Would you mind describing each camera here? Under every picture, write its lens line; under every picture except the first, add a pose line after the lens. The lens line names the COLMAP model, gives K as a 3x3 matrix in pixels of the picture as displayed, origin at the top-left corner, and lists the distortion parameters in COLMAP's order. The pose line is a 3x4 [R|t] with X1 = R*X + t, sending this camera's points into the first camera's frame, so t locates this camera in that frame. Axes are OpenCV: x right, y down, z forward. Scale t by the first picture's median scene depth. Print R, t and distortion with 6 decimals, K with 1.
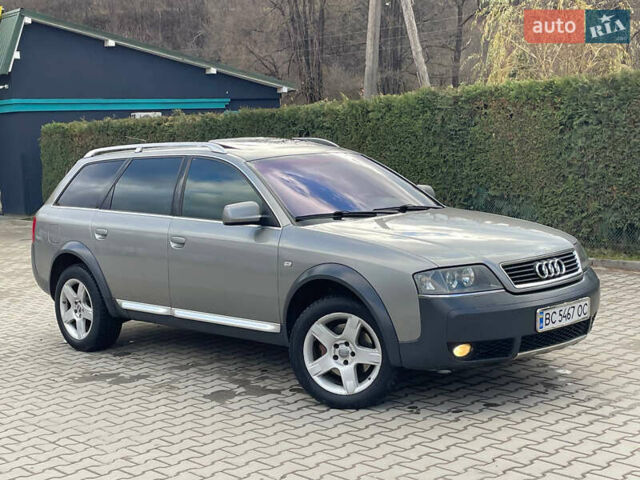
lens RADIAL K [[1020.6, 0, 320.0], [0, 1020.6, 240.0], [0, 0, 1]] dist [0.115399, -0.094675]
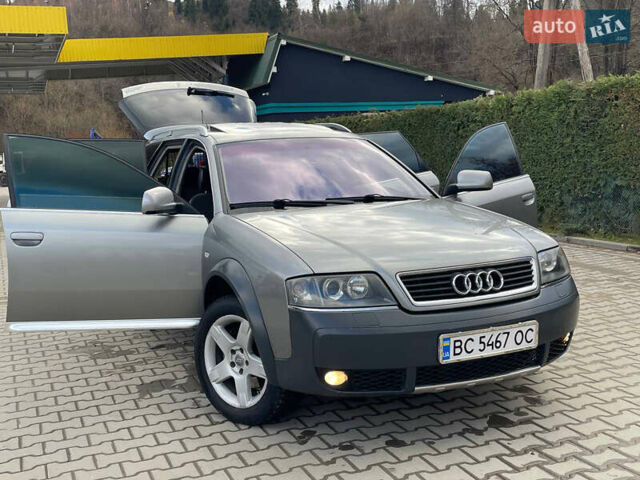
lens RADIAL K [[752.3, 0, 302.2], [0, 752.3, 230.1], [0, 0, 1]] dist [0.088571, -0.042203]
pose [[0.942805, 0.045896, -0.330170, 0.283615], [-0.037503, 0.998792, 0.031749, -0.025142], [0.331228, -0.017551, 0.943387, 0.401216]]
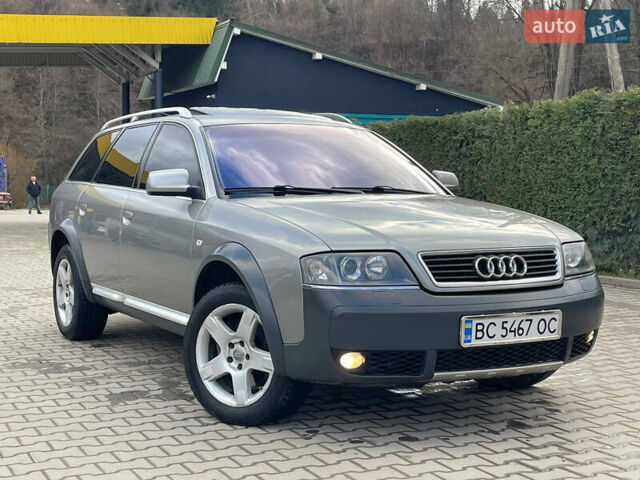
lens RADIAL K [[1020.6, 0, 320.0], [0, 1020.6, 240.0], [0, 0, 1]] dist [0.115399, -0.094675]
pose [[0.964076, 0.062872, -0.258079, 0.285379], [-0.071050, 0.997220, -0.022474, 0.034296], [0.255948, 0.040003, 0.965862, 0.236352]]
